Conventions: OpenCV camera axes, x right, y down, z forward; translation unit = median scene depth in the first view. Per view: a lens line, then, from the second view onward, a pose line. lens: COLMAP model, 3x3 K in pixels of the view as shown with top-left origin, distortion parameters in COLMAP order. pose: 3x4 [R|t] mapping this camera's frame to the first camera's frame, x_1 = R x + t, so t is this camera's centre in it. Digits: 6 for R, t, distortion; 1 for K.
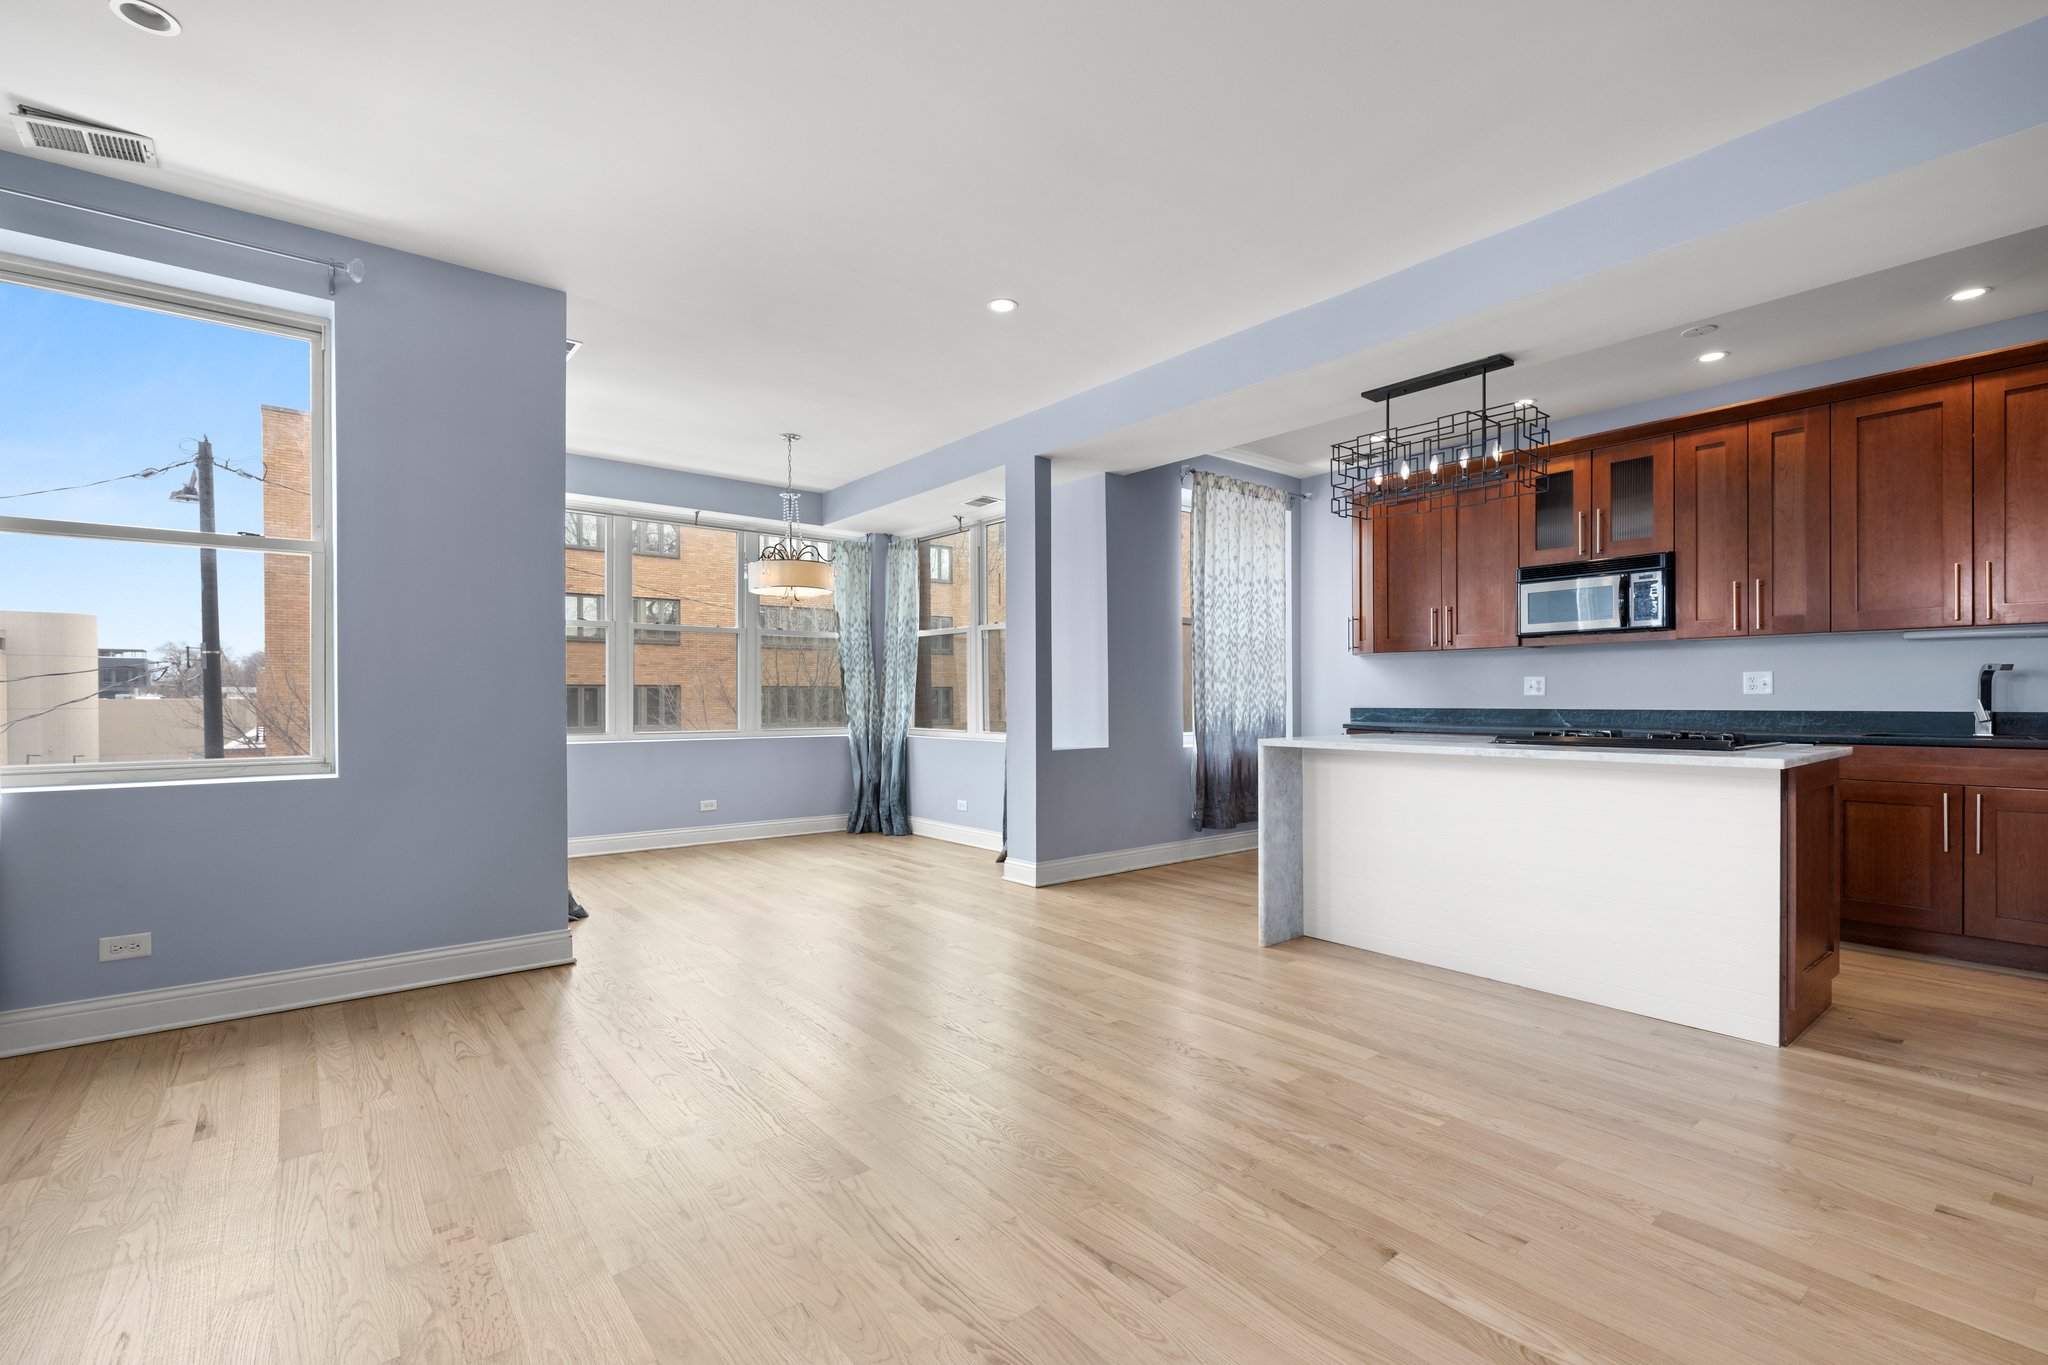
lens RADIAL K [[911.9, 0, 1022.1], [0, 911.9, 699.2], [0, 0, 1]] dist [0.021026, -0.004258]
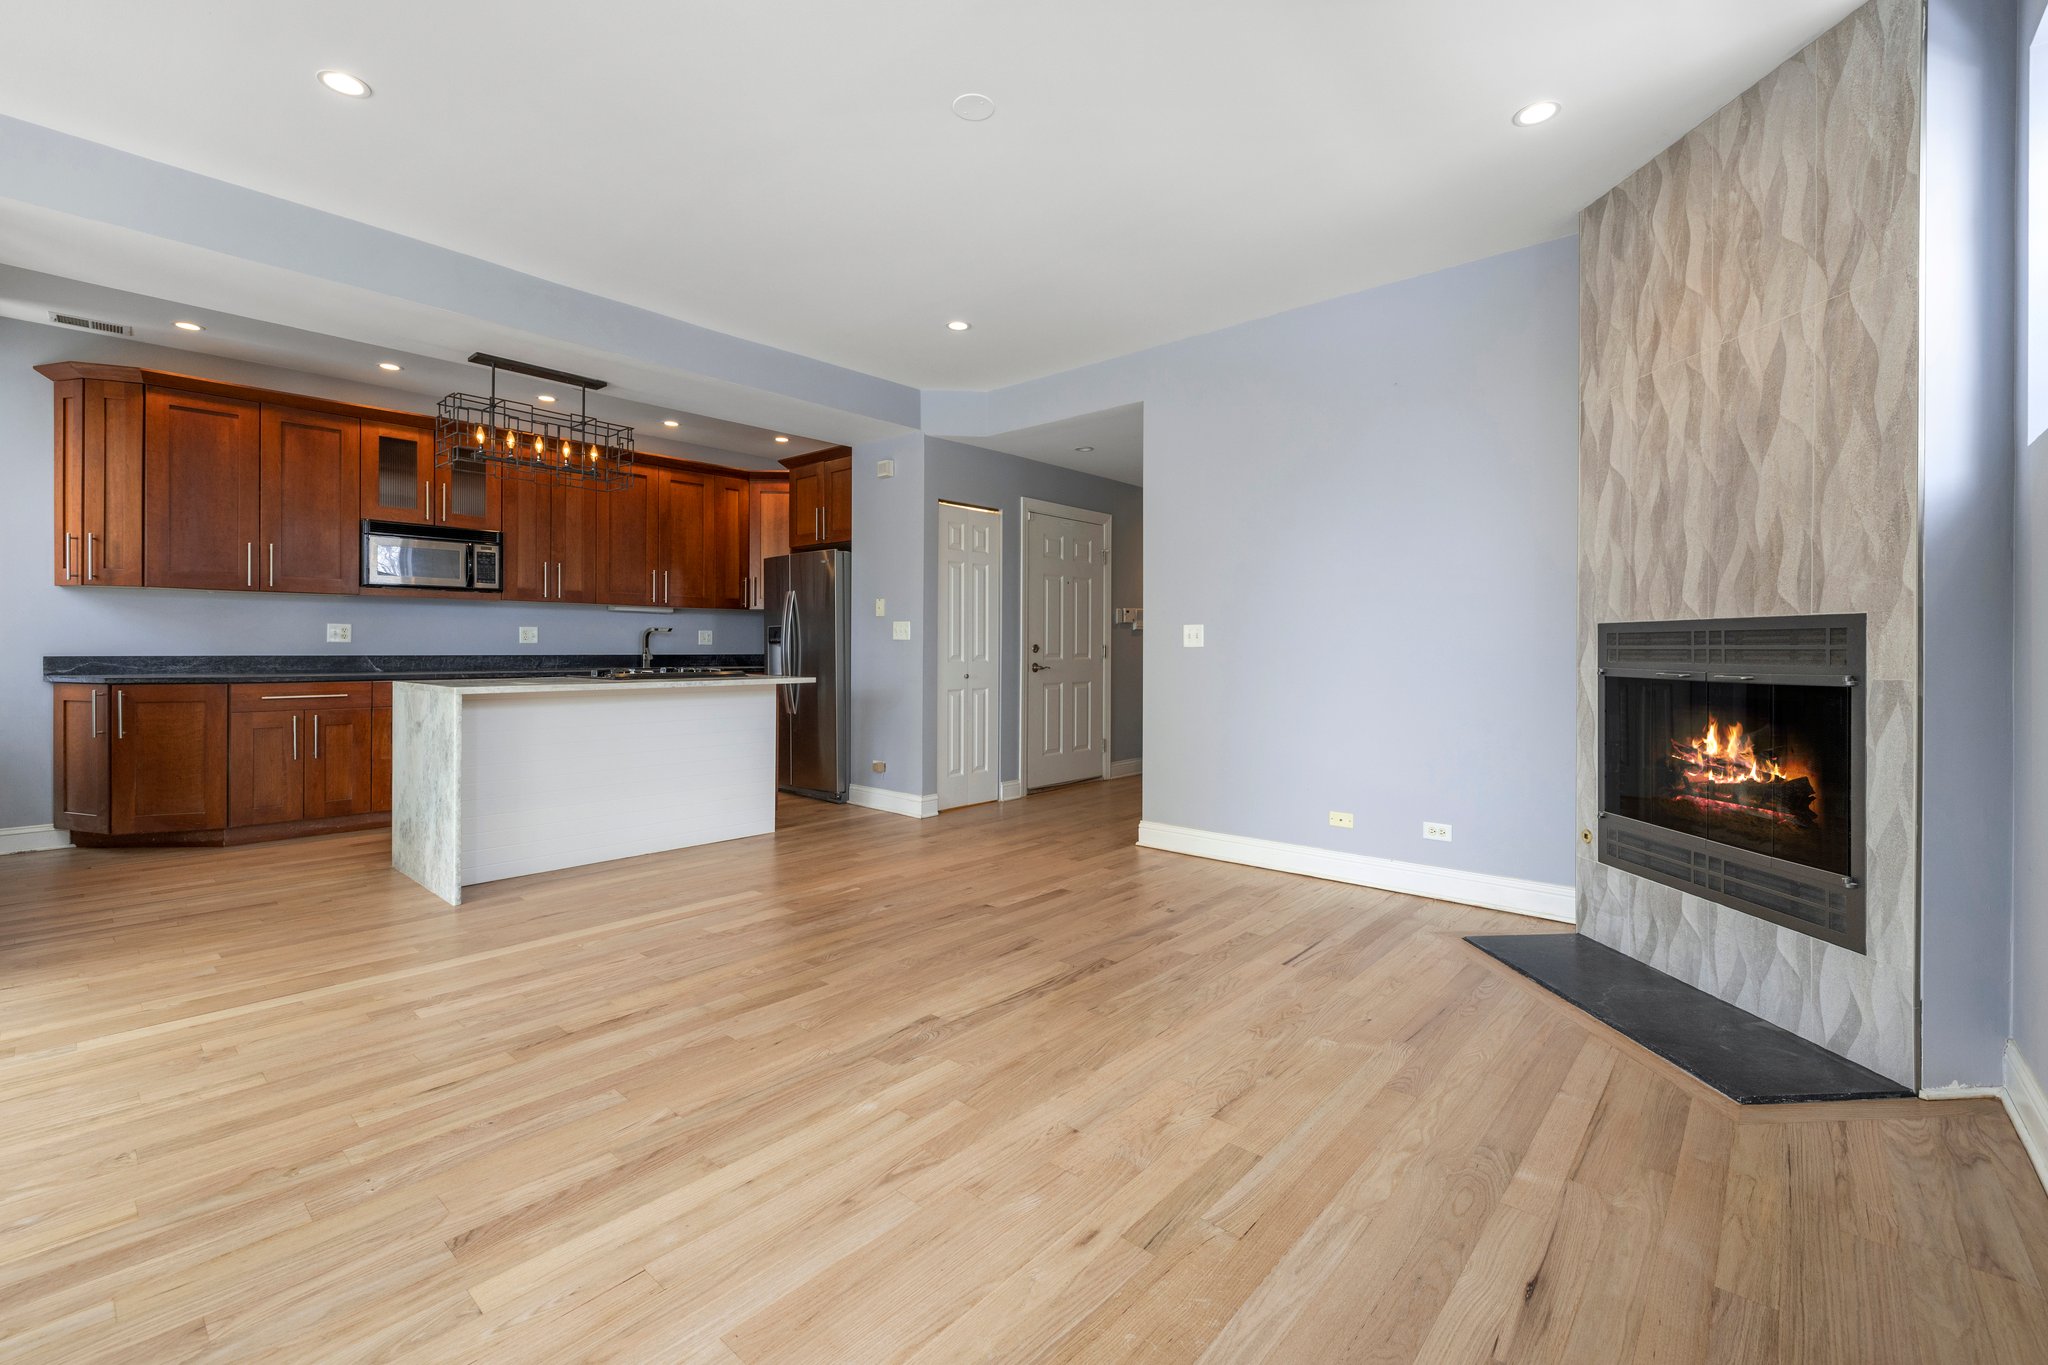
lens RADIAL K [[868.2, 0, 1029.7], [0, 868.2, 653.1], [0, 0, 1]] dist [0.003151, -0.000572]
pose [[-0.163088, -0.005014, 0.986599, -0.571502], [-0.003596, 0.999983, 0.004488, 0.000859], [-0.986605, -0.002816, -0.163104, 0.438369]]
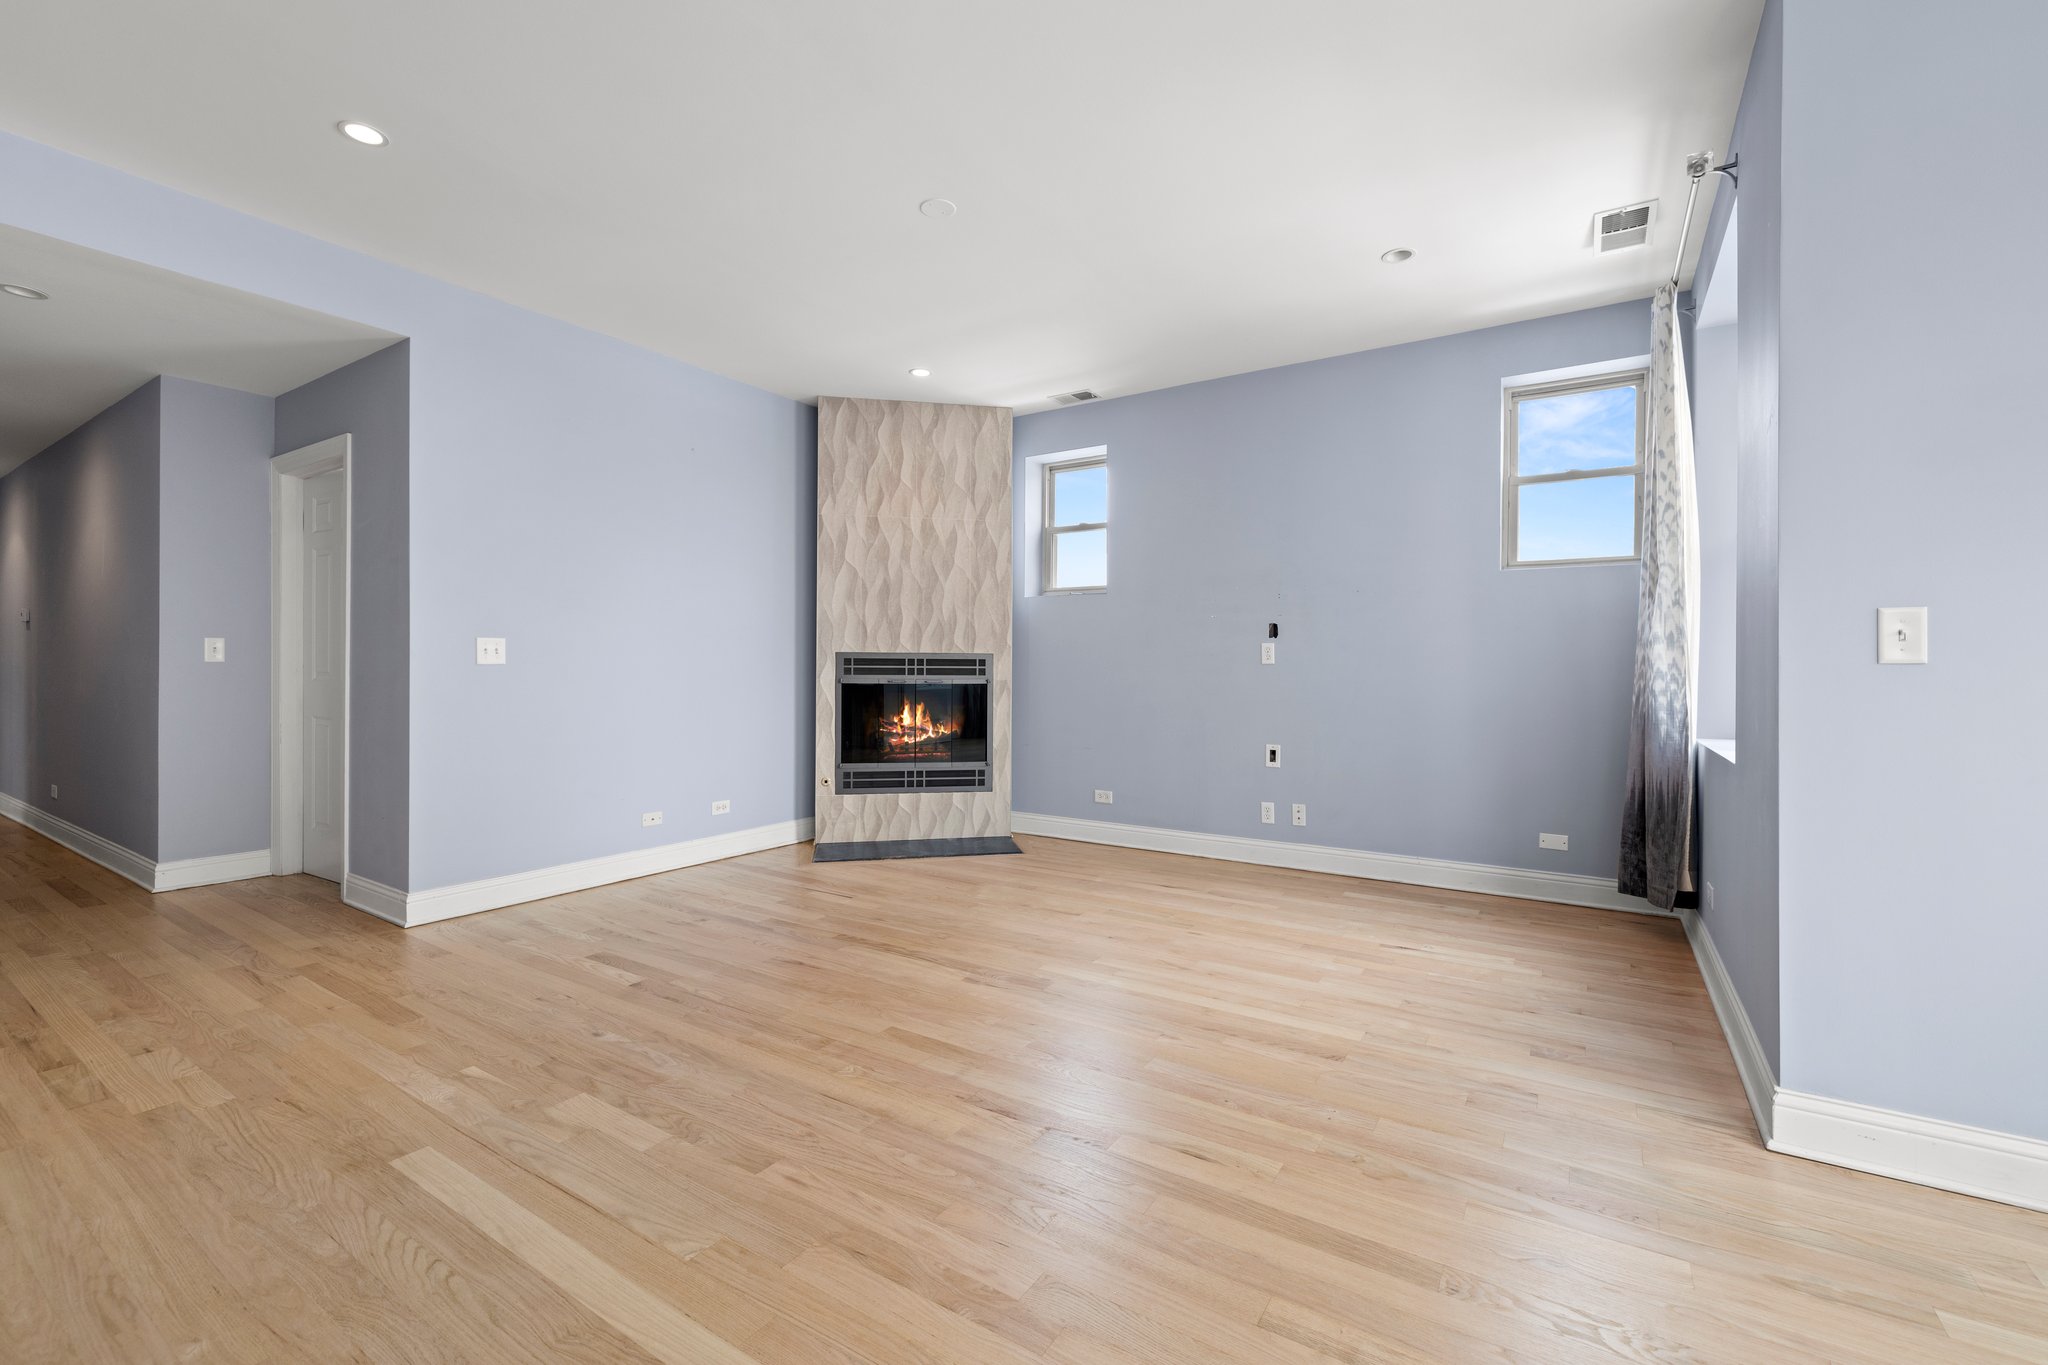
lens RADIAL K [[868.2, 0, 1015.4], [0, 868.2, 673.5], [0, 0, 1]] dist [0.003151, -0.000572]
pose [[-0.955248, -0.003055, -0.295791, 0.070673], [-0.004517, 0.999981, 0.004260, 0.001276], [0.295772, 0.005405, -0.955243, 0.984177]]
